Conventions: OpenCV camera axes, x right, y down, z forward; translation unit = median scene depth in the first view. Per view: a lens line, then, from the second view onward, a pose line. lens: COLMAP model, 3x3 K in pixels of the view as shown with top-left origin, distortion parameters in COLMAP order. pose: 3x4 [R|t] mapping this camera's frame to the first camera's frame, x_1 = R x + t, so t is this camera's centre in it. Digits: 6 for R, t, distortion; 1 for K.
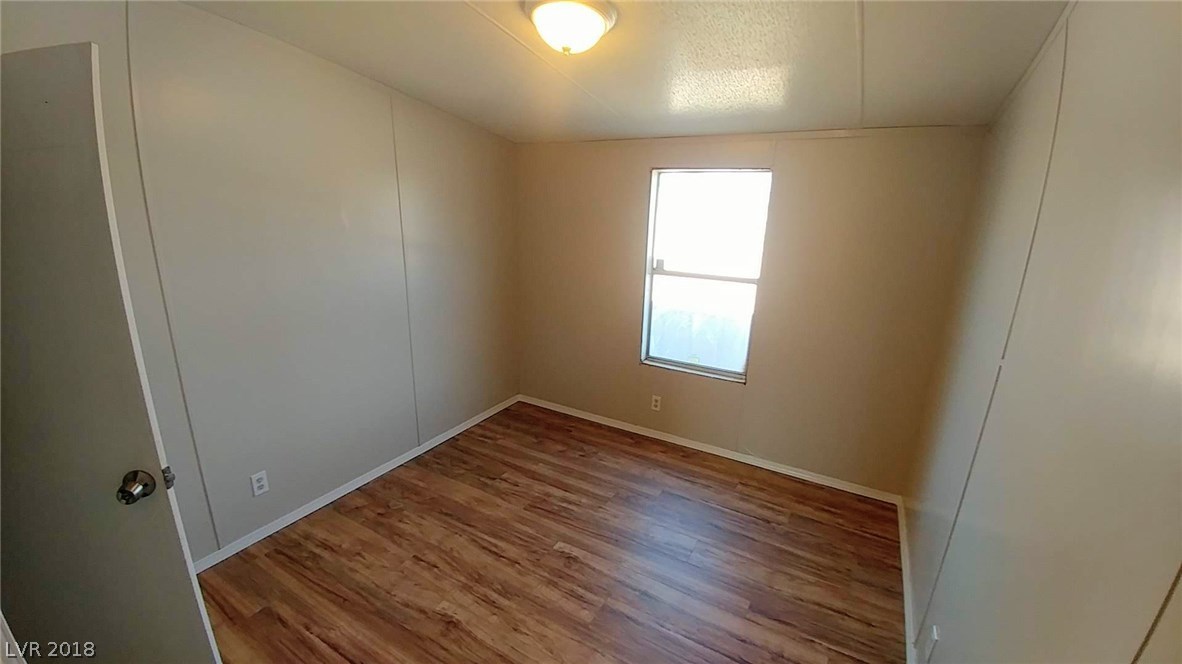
lens RADIAL K [[479.9, 0, 587.2], [0, 479.9, 337.3], [0, 0, 1]] dist [0.020013, -0.038495]
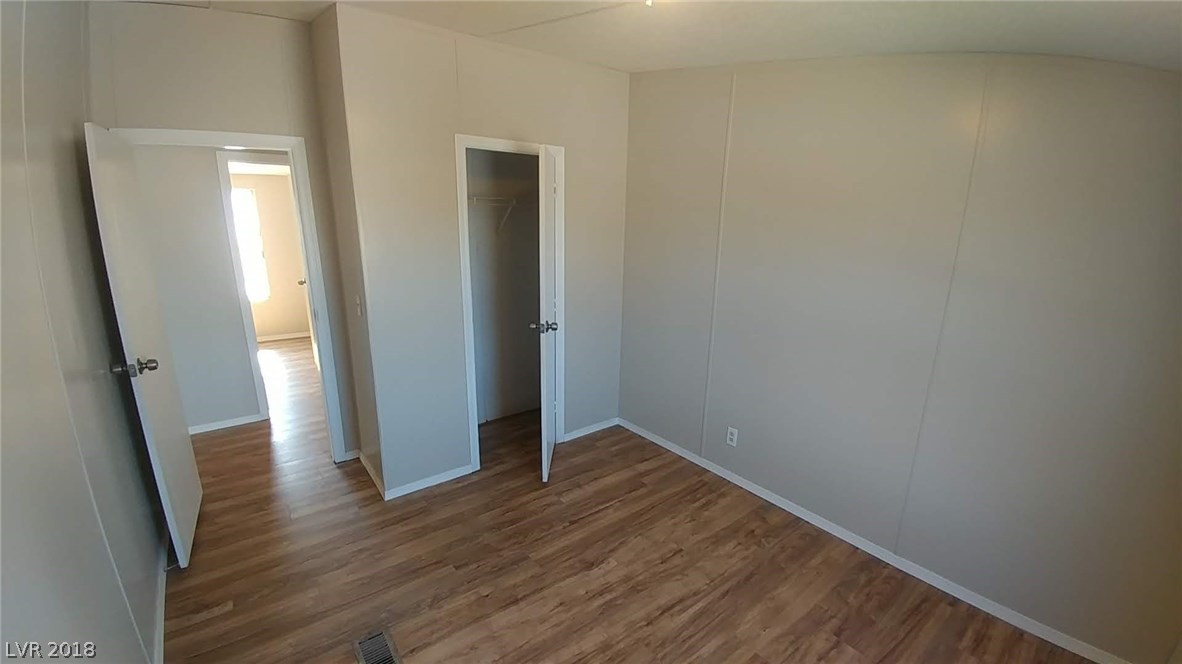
lens RADIAL K [[479.9, 0, 587.2], [0, 479.9, 337.3], [0, 0, 1]] dist [0.020013, -0.038495]
pose [[-0.396151, 0.188189, -0.898693, 0.563028], [-0.269454, 0.911848, 0.309722, -0.225016], [0.877758, 0.364853, -0.310522, 0.981777]]
